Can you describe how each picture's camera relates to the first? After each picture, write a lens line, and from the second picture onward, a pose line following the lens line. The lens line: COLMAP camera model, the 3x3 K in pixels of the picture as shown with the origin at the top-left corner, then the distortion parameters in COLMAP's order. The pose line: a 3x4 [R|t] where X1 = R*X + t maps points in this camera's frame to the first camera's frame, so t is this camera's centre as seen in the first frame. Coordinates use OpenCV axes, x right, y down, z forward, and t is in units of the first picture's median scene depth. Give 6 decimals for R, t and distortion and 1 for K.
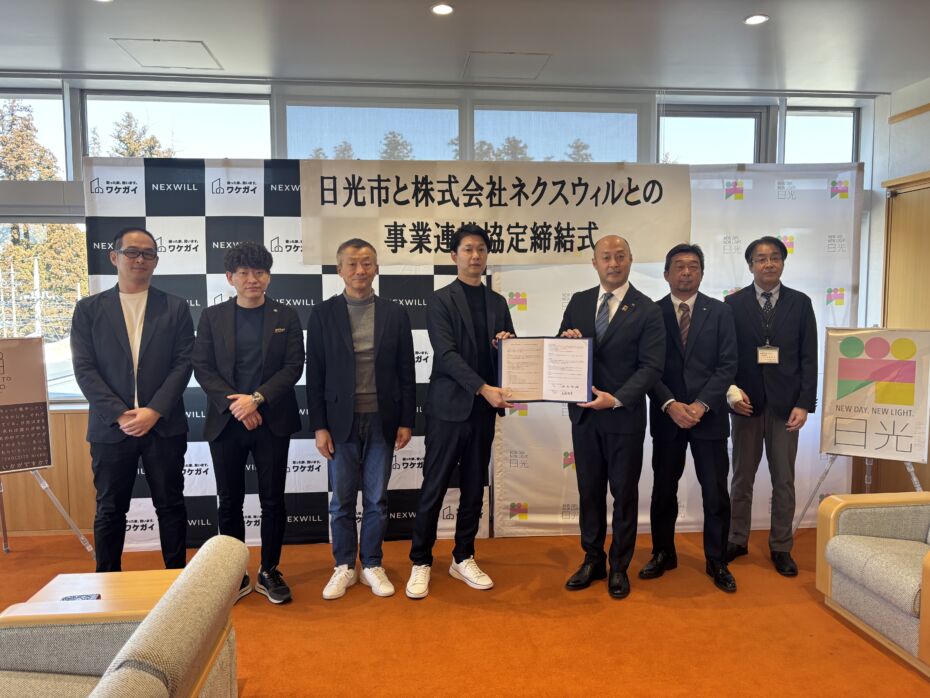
lens RADIAL K [[684.9, 0, 465.0], [0, 684.9, 349.0], [0, 0, 1]] dist [0.003579, -0.001418]
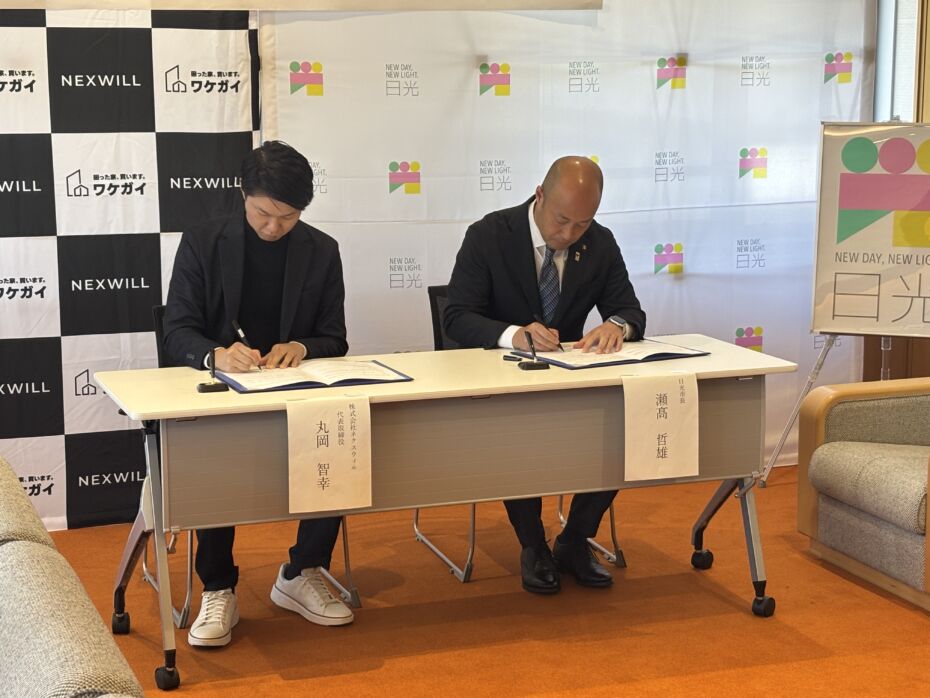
lens RADIAL K [[1812.2, 0, 465.0], [0, 1812.2, 349.0], [0, 0, 1]] dist [0.039187, 0.159978]
pose [[0.964869, -0.039916, 0.259683, -0.194142], [0.015283, 0.995245, 0.096194, 0.008359], [-0.262288, -0.088846, 0.960891, -0.464895]]
